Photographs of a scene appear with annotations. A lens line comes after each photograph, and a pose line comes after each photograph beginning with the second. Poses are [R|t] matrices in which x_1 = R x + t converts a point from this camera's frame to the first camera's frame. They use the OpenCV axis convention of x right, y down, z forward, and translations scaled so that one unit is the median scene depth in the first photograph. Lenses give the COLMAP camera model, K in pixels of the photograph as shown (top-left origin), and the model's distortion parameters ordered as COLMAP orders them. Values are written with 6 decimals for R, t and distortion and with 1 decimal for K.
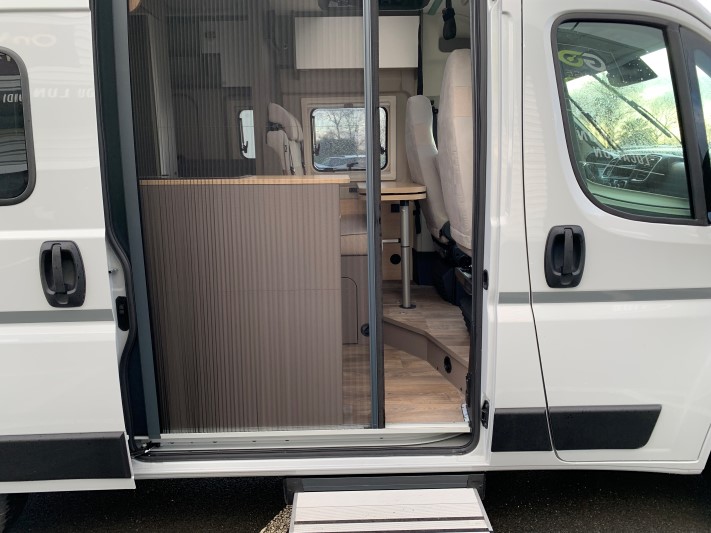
lens RADIAL K [[533.4, 0, 355.0], [0, 533.4, 269.2], [0, 0, 1]] dist [0.006596, -0.002062]
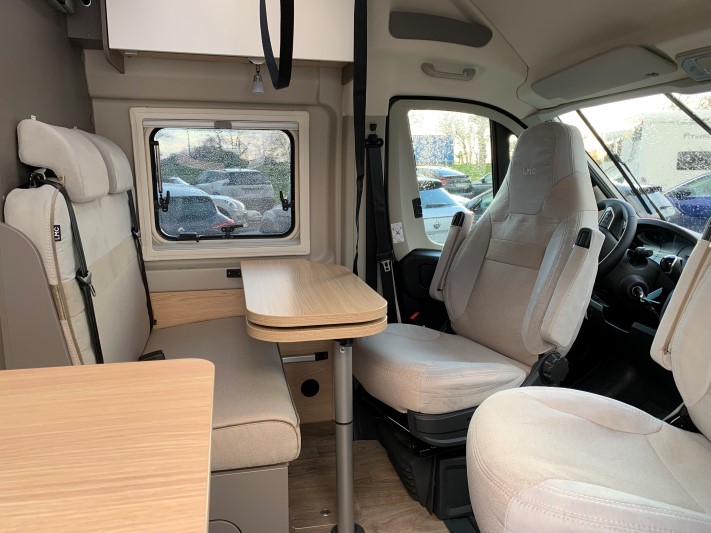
lens RADIAL K [[533.3, 0, 355.5], [0, 533.3, 266.5], [0, 0, 1]] dist [0.005861, -0.001376]
pose [[0.976787, -0.013490, 0.213788, 0.001996], [0.017711, 0.999684, -0.017841, -0.161992], [-0.213479, 0.021213, 0.976717, 0.476207]]
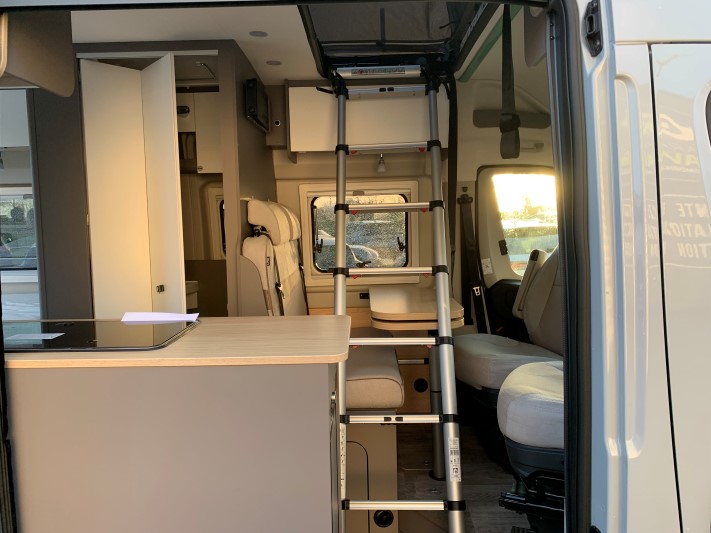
lens RADIAL K [[535.4, 0, 355.5], [0, 535.4, 266.5], [0, 0, 1]] dist [0.061600, -0.000656]
pose [[0.999379, -0.003769, -0.035027, 0.011820], [-0.000180, 0.993700, -0.112076, -0.117267], [0.035229, 0.112012, 0.993082, 0.237461]]
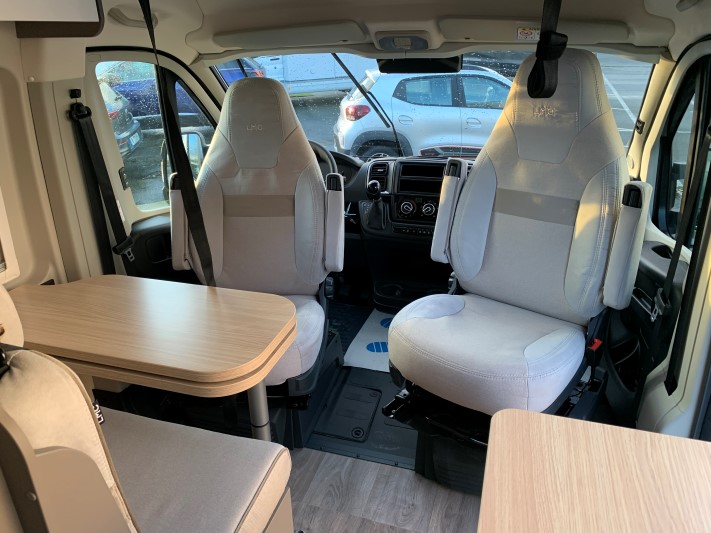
lens RADIAL K [[533.3, 0, 355.5], [0, 533.3, 266.5], [0, 0, 1]] dist [0.005861, -0.001376]
pose [[0.311086, -0.364335, 0.877773, -0.241433], [0.196200, 0.928325, 0.315784, -0.289930], [-0.929909, 0.073983, 0.360271, 0.672112]]
